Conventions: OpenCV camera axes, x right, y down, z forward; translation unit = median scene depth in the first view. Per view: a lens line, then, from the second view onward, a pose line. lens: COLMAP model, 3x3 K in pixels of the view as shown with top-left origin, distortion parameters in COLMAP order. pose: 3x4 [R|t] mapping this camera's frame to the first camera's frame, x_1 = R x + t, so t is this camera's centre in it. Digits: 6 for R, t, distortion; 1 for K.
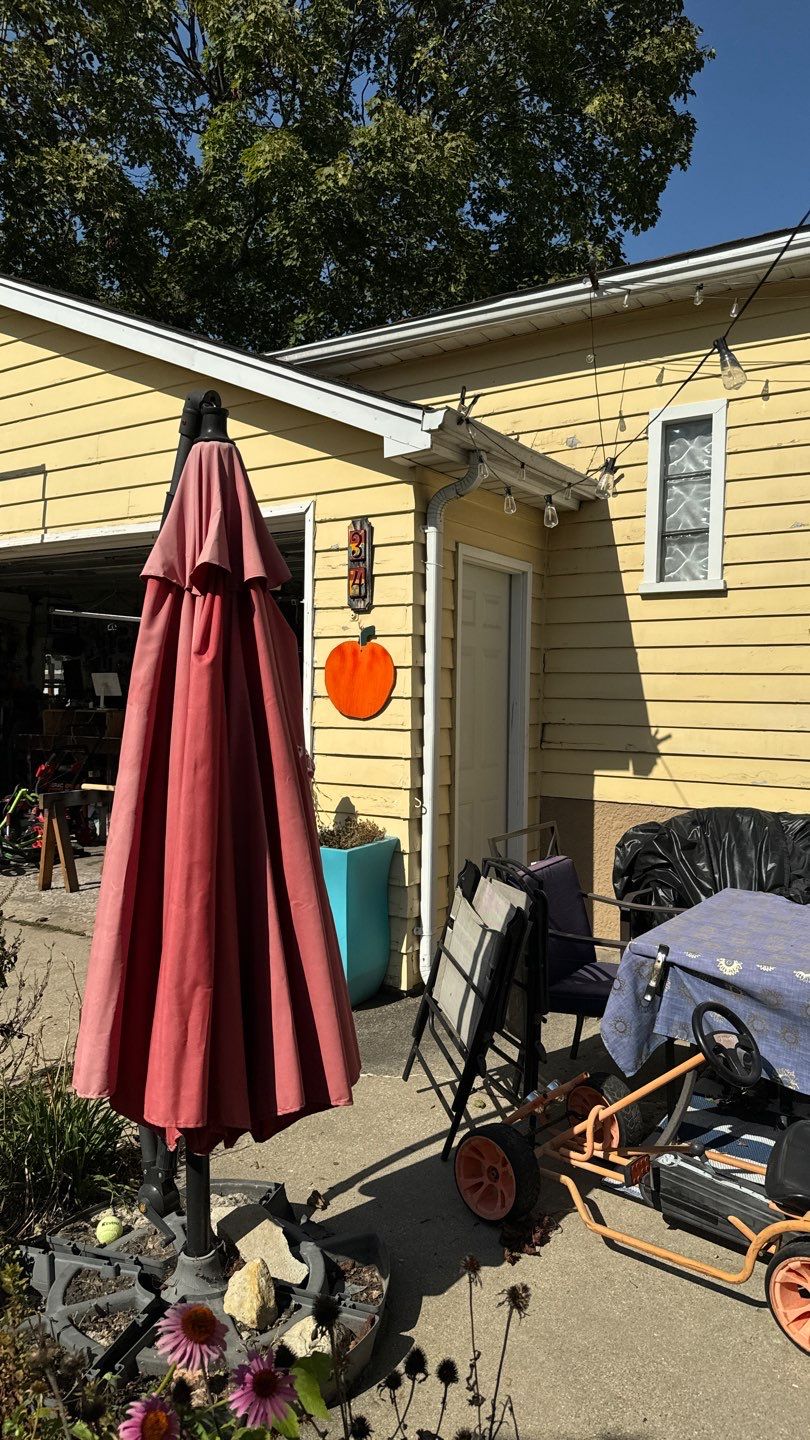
lens RADIAL K [[1005.8, 0, 387.6], [0, 1005.8, 723.7], [0, 0, 1]] dist [0.123808, -0.228800]
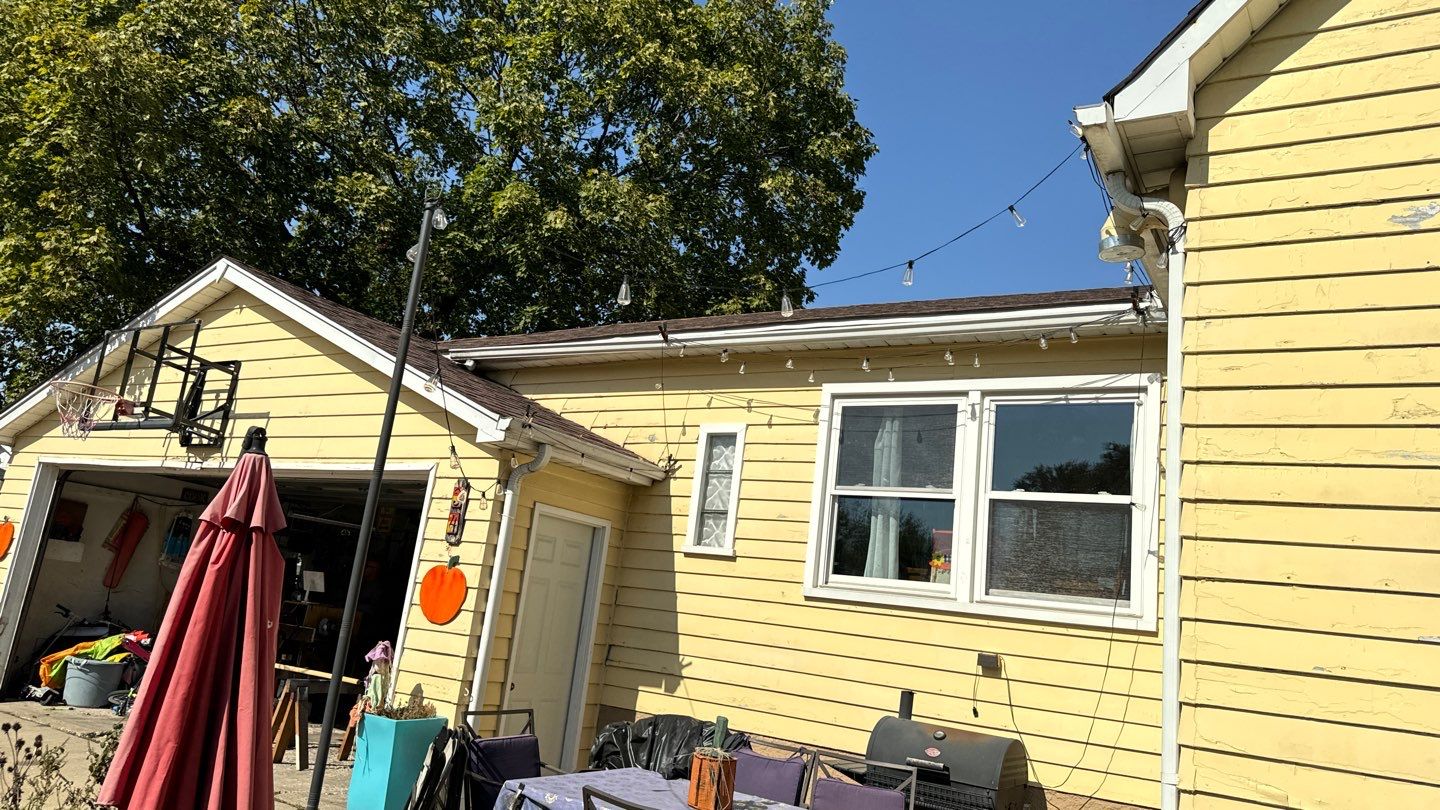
lens RADIAL K [[1005.8, 0, 722.0], [0, 1005.8, 392.1], [0, 0, 1]] dist [0.123808, -0.228800]
pose [[0.994010, 0.109131, 0.005880, 0.284155], [-0.104075, 0.961635, -0.253825, 0.003335], [-0.033354, 0.251692, 0.967232, -0.383389]]
